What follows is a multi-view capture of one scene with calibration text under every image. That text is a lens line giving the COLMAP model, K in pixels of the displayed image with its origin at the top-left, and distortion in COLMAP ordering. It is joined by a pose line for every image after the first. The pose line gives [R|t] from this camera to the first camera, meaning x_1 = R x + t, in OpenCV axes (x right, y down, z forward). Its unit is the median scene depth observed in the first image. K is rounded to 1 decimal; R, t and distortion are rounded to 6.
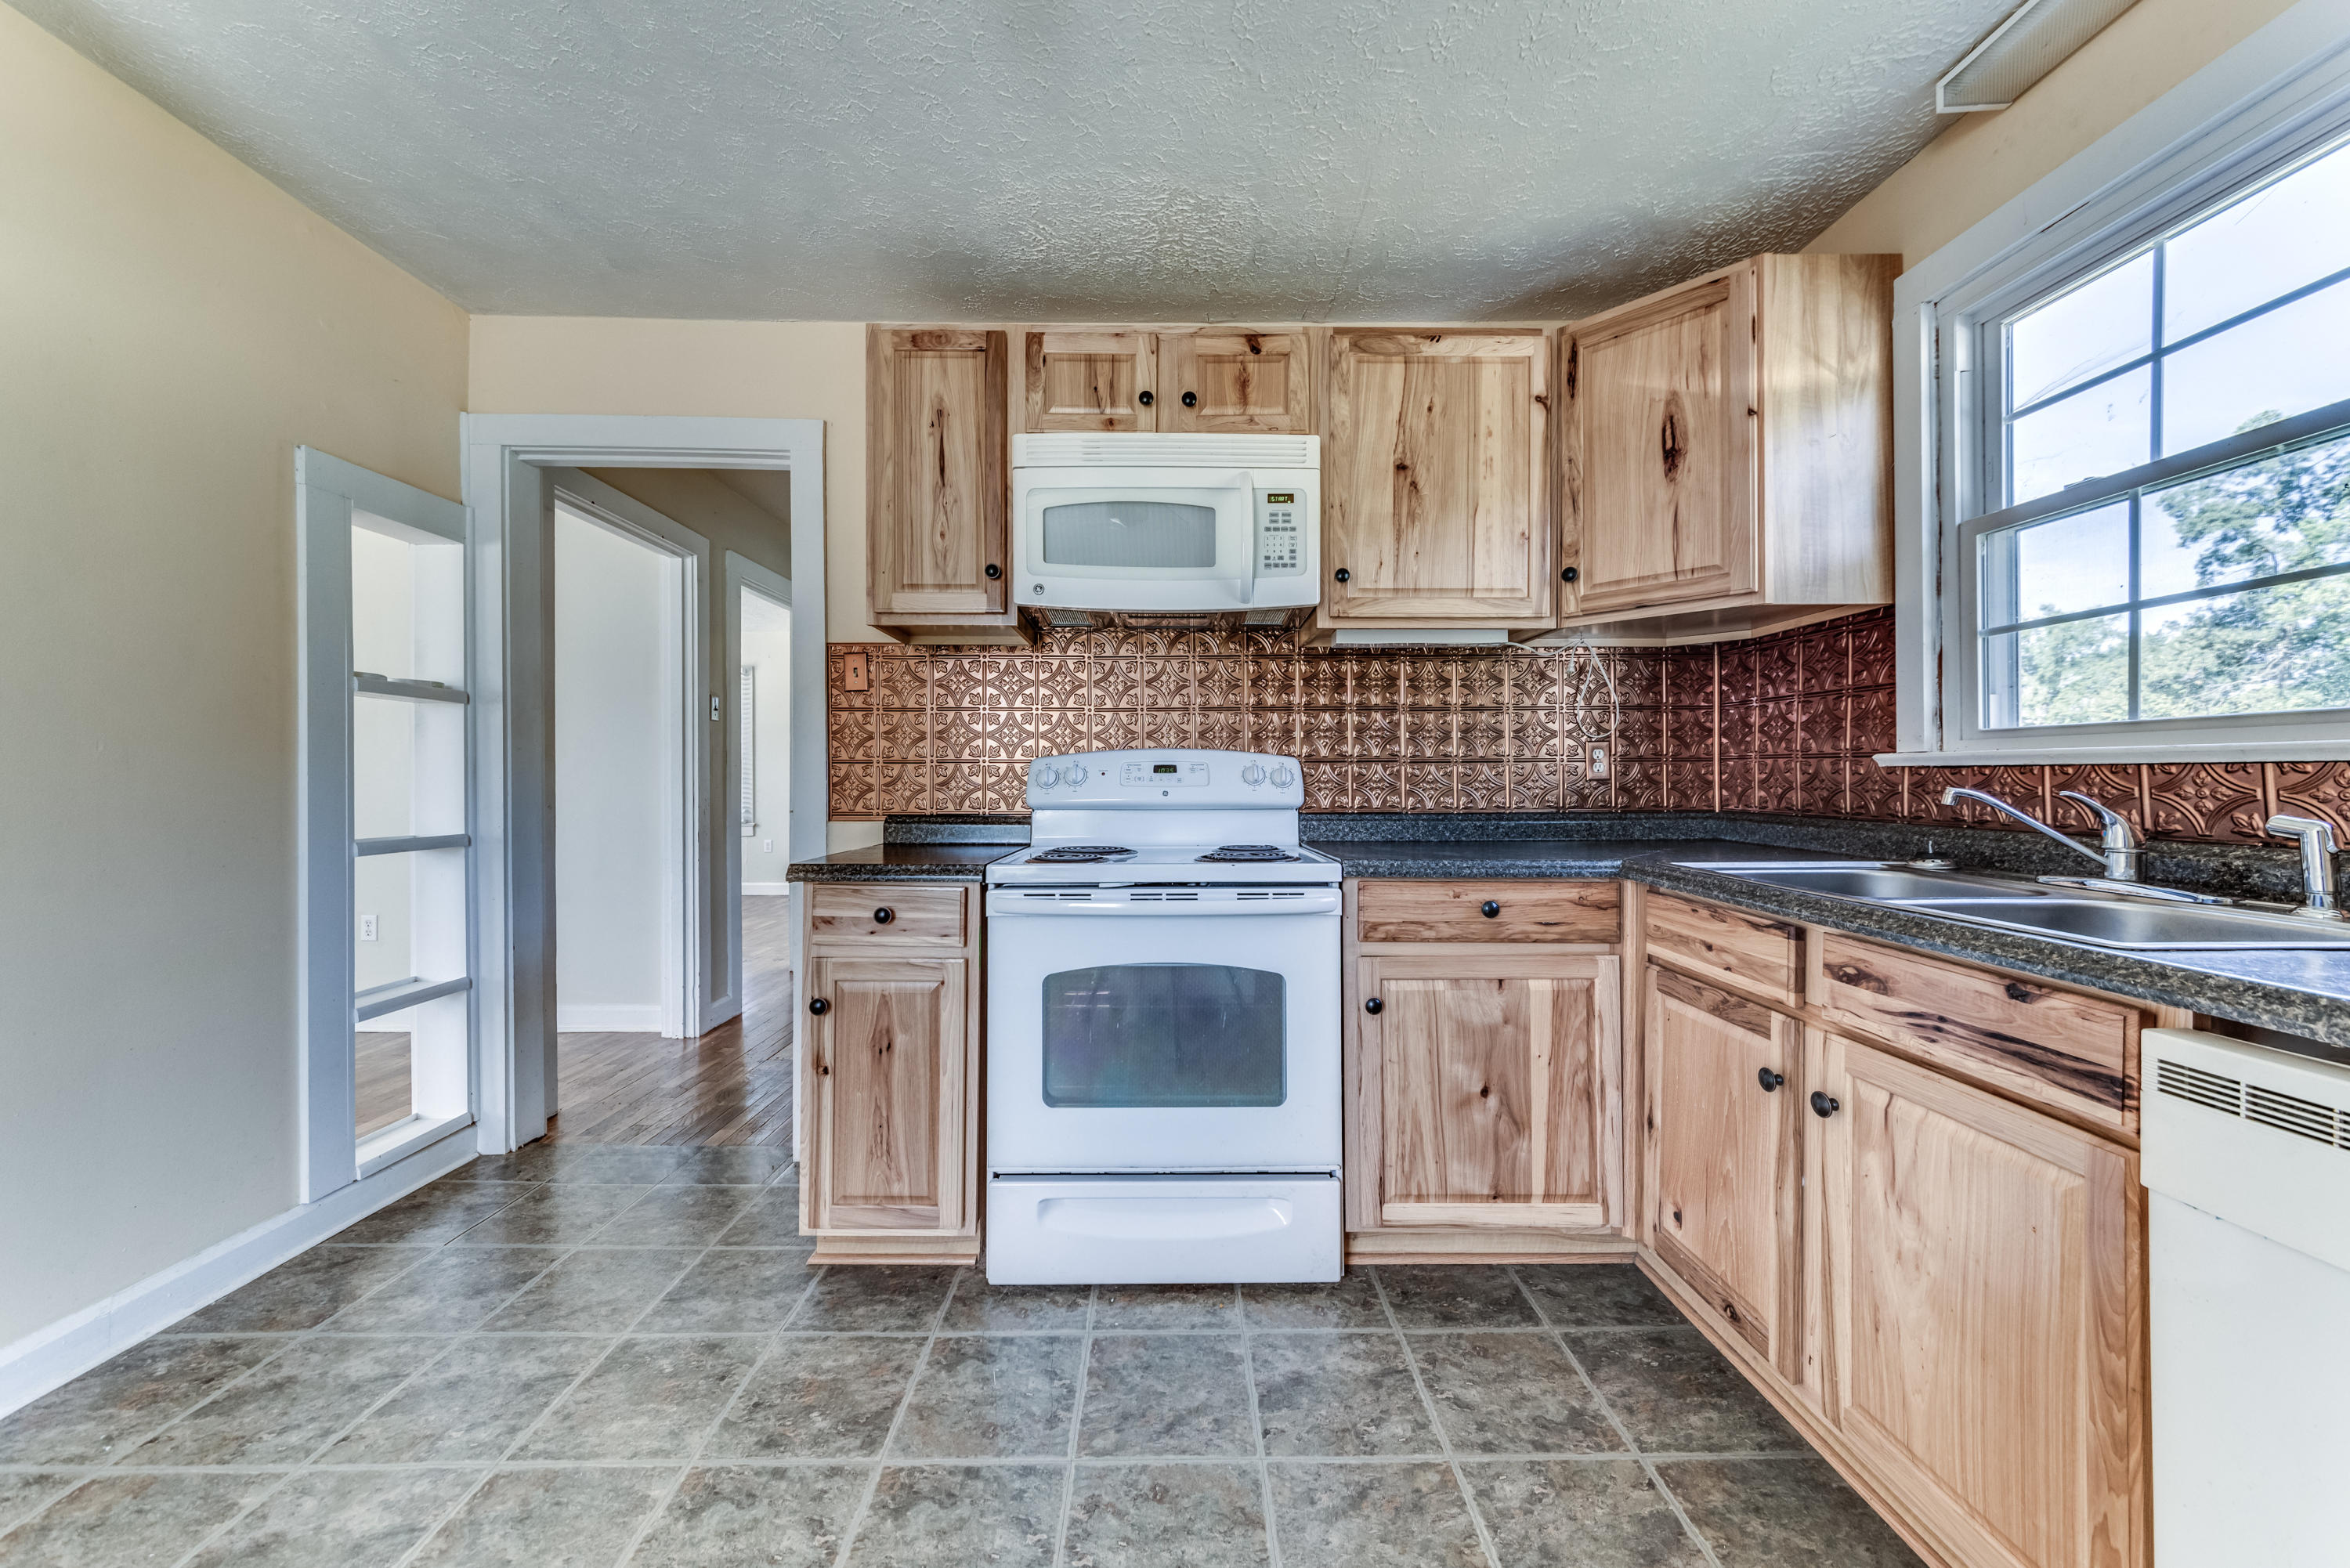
lens RADIAL K [[825.7, 0, 1175.0], [0, 825.7, 784.0], [0, 0, 1]] dist [-0.000294, -0.000068]
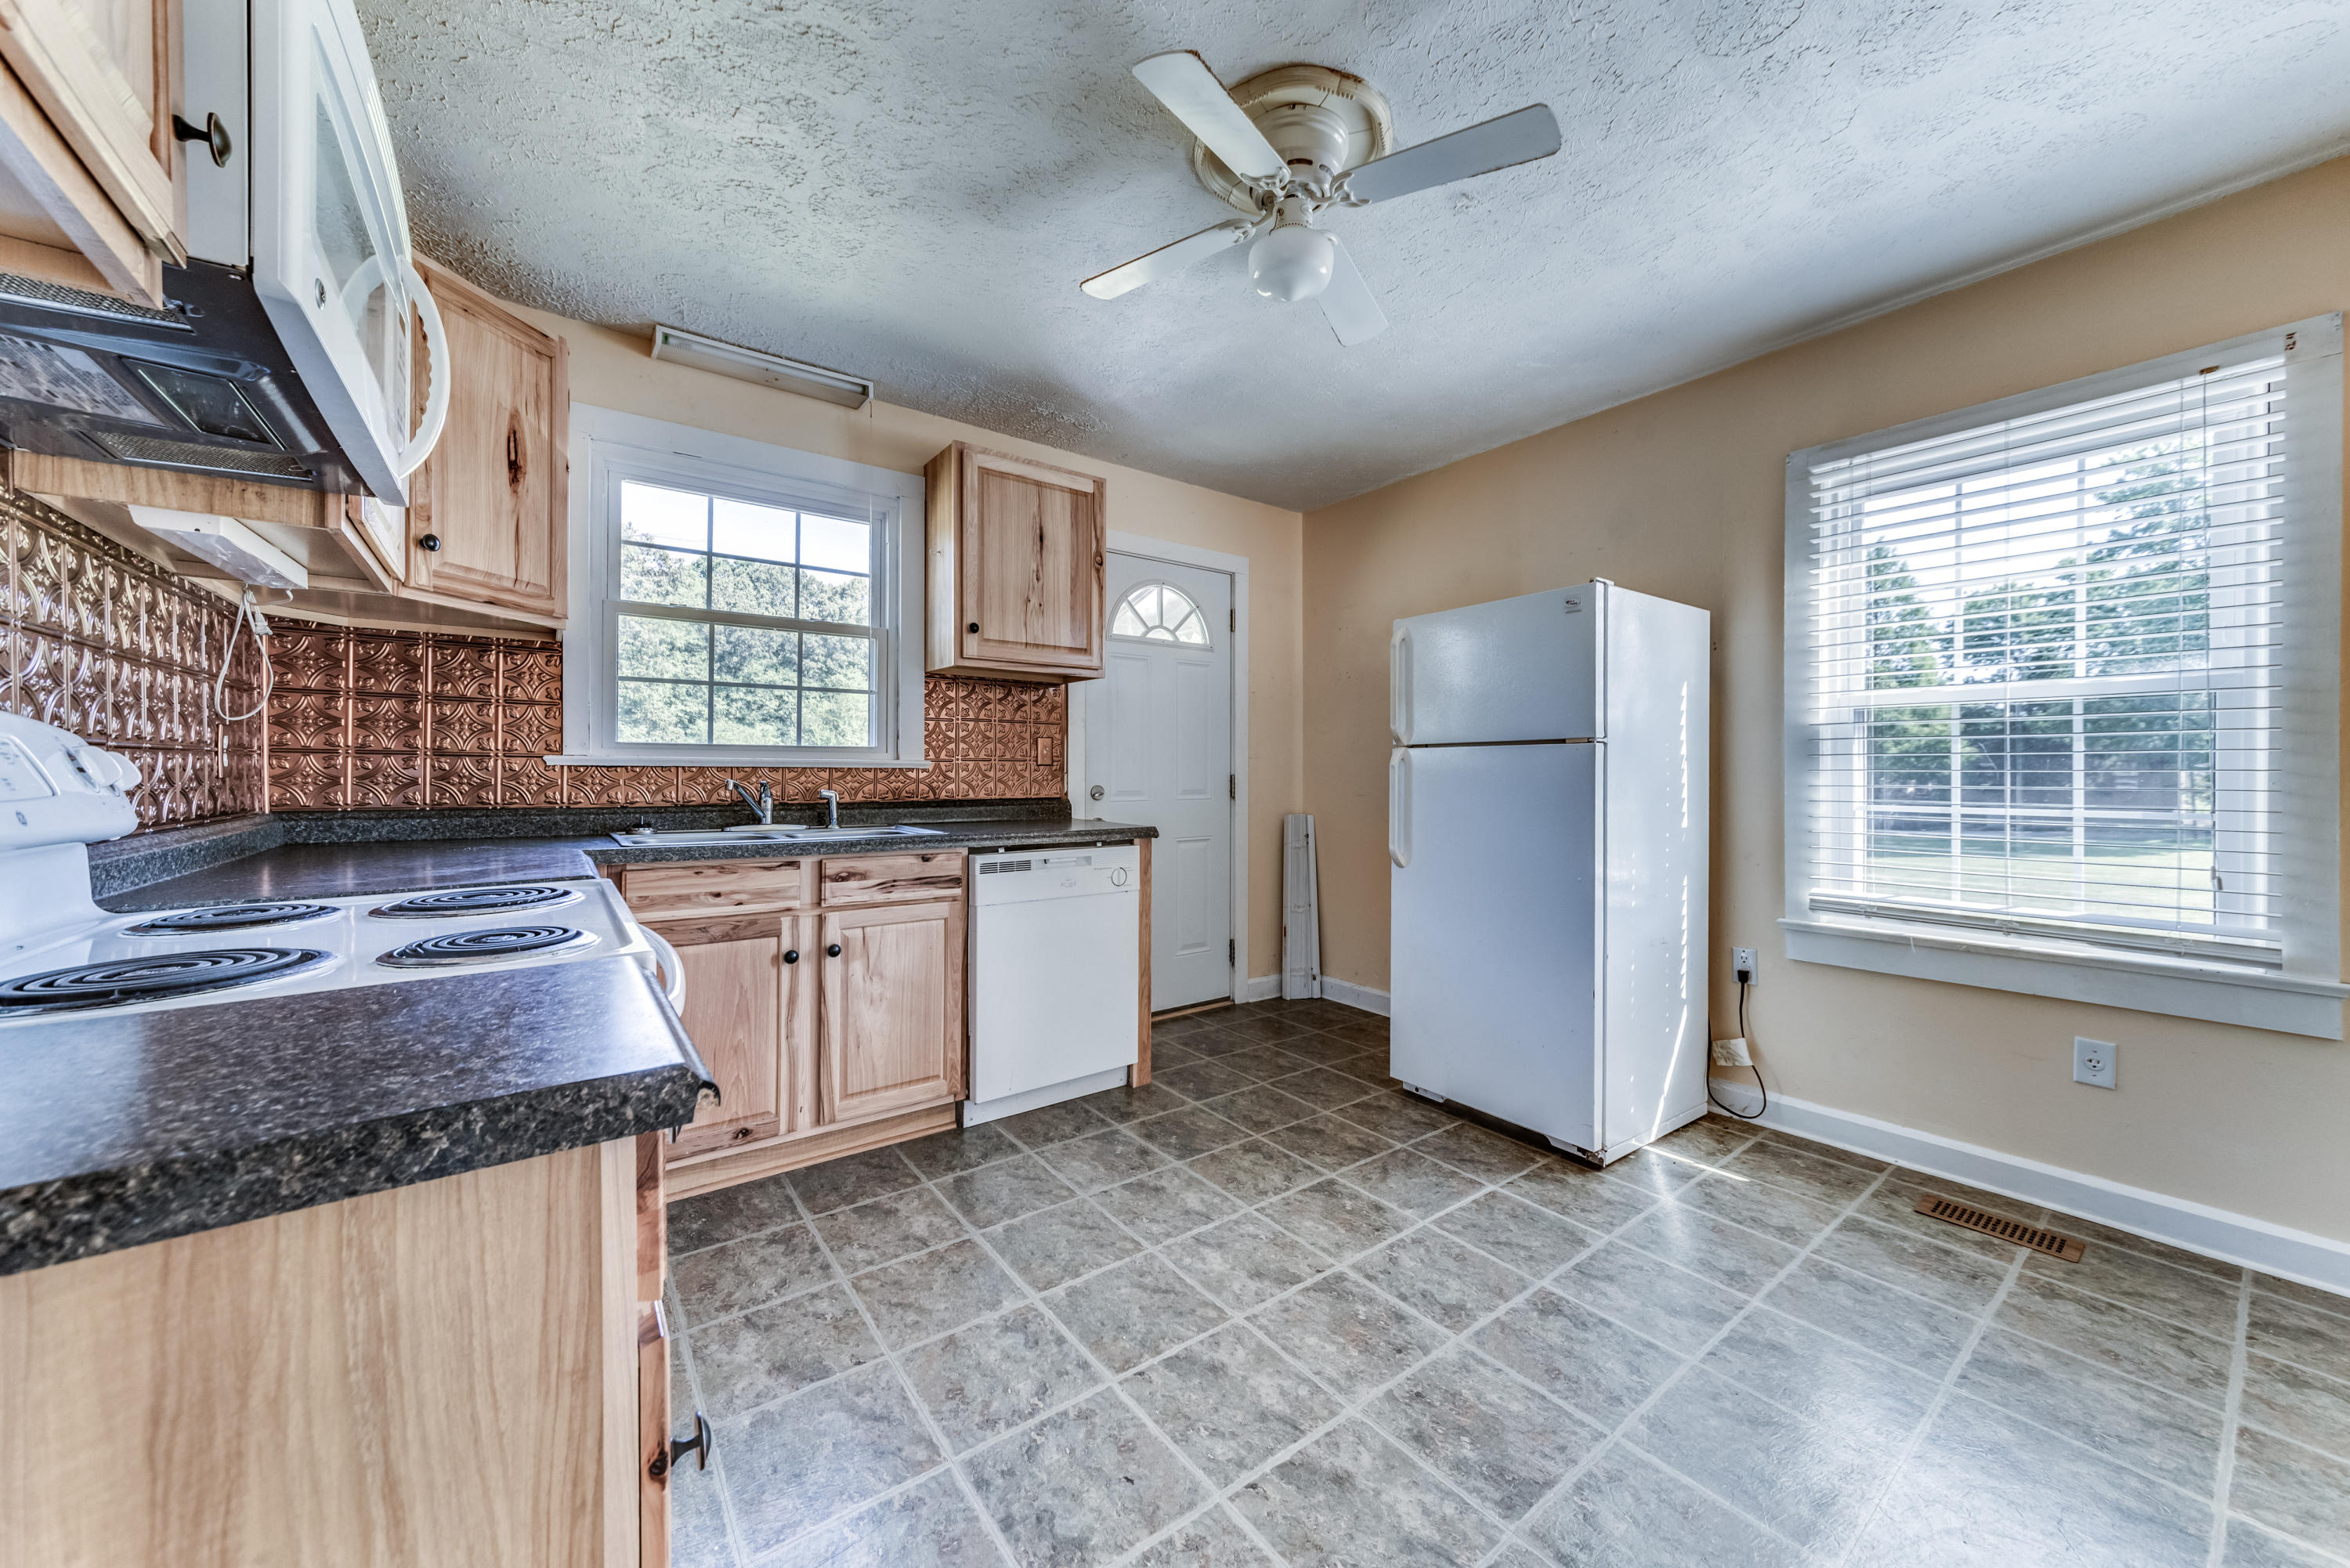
lens RADIAL K [[848.8, 0, 1175.0], [0, 848.8, 784.0], [0, 0, 1]] dist [0.000553, 0.000151]
pose [[-0.591794, -0.008616, 0.806043, -1.098278], [0.006510, 0.999859, 0.015467, -0.009318], [-0.806063, 0.014401, -0.591654, 1.373802]]
